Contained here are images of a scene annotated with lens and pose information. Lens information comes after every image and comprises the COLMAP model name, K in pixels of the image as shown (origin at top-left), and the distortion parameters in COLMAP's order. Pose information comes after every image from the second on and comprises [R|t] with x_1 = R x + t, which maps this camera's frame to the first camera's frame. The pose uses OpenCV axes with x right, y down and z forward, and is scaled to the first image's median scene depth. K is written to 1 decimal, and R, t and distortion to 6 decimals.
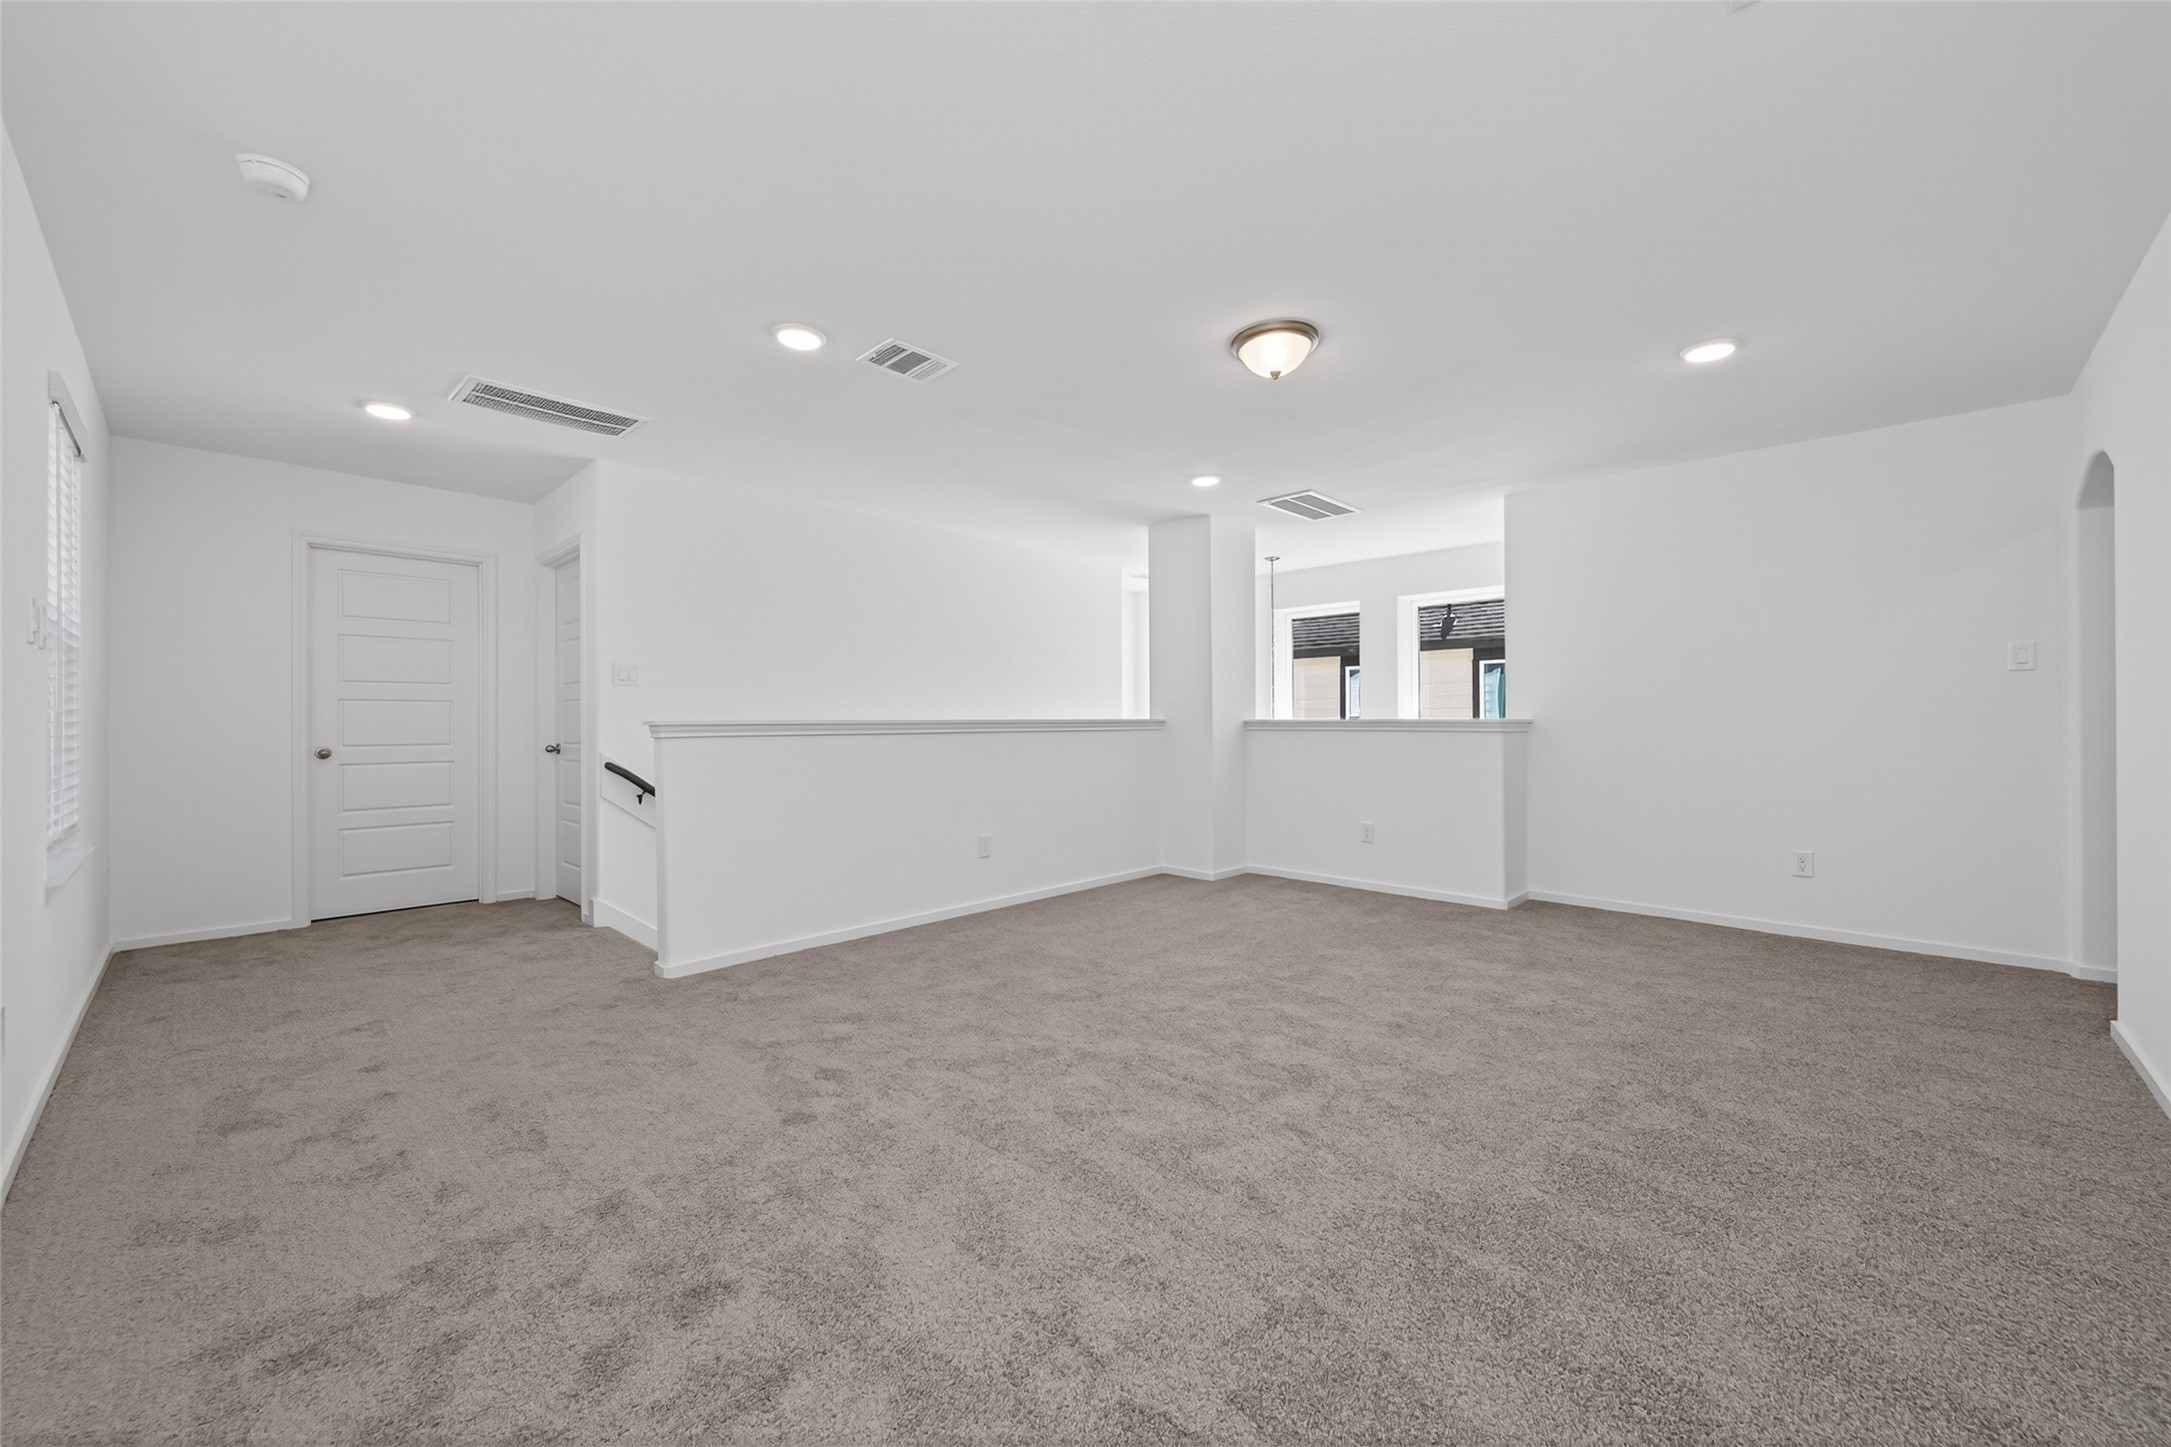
lens RADIAL K [[843.4, 0, 1097.7], [0, 843.4, 723.6], [0, 0, 1]] dist [-0.002725, -0.000168]
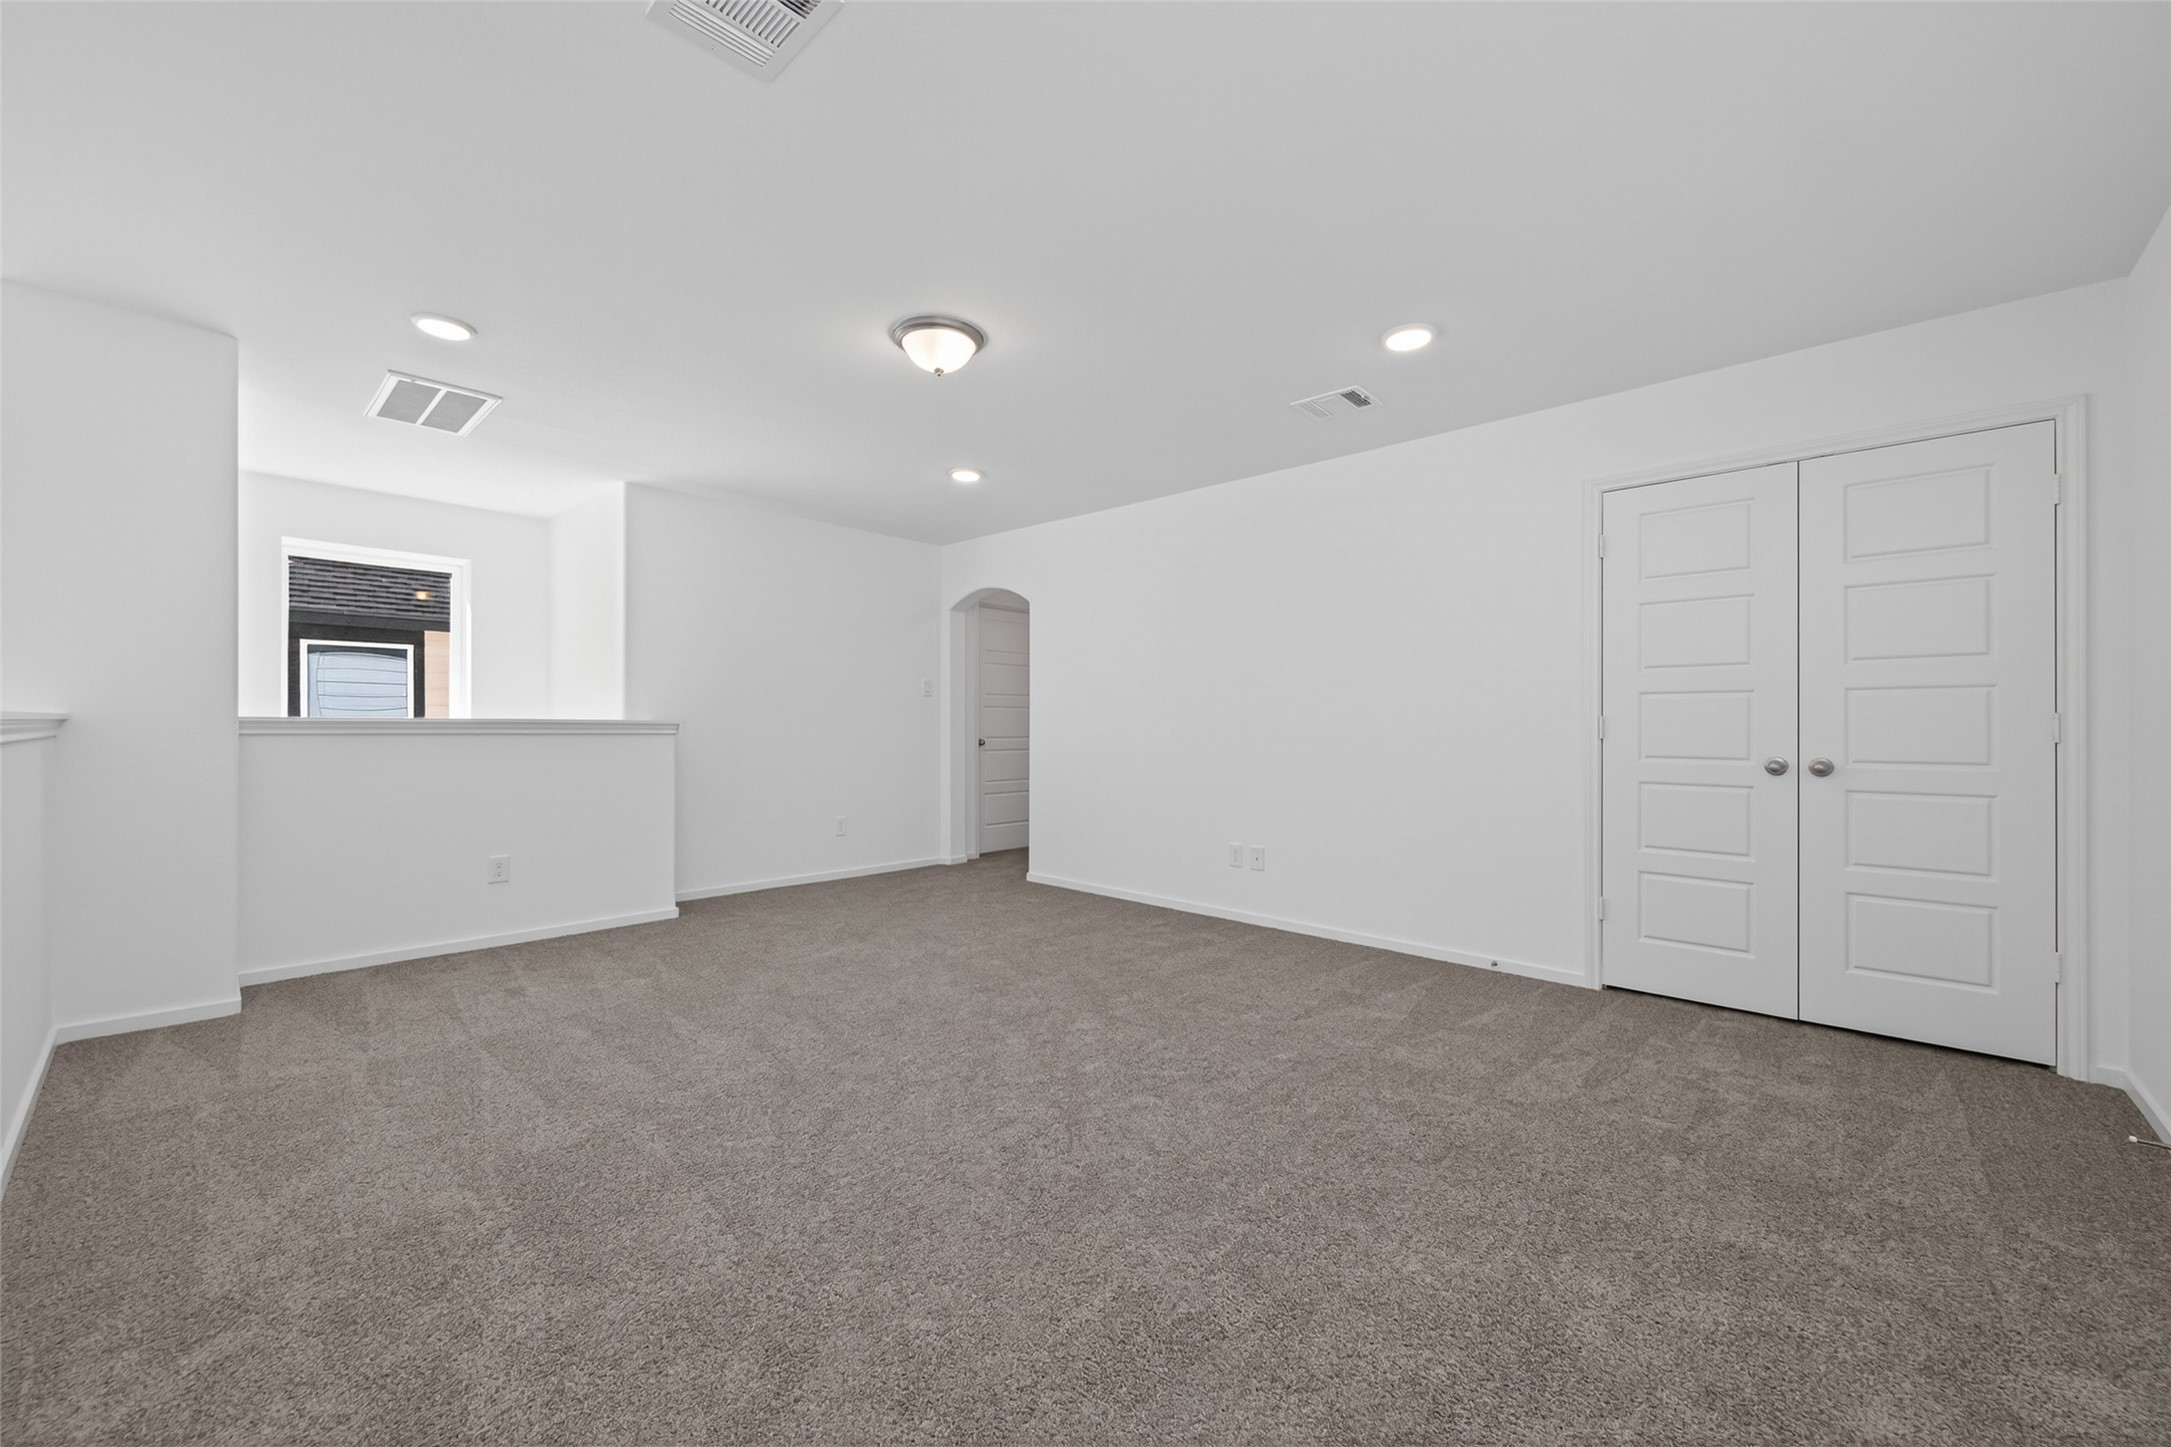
lens RADIAL K [[843.4, 0, 1101.2], [0, 843.4, 721.5], [0, 0, 1]] dist [-0.002725, -0.000168]
pose [[-0.014635, 0.005286, 0.999879, -0.440972], [-0.003191, 0.999981, -0.005333, -0.000694], [-0.999888, -0.003268, -0.014617, 0.473847]]
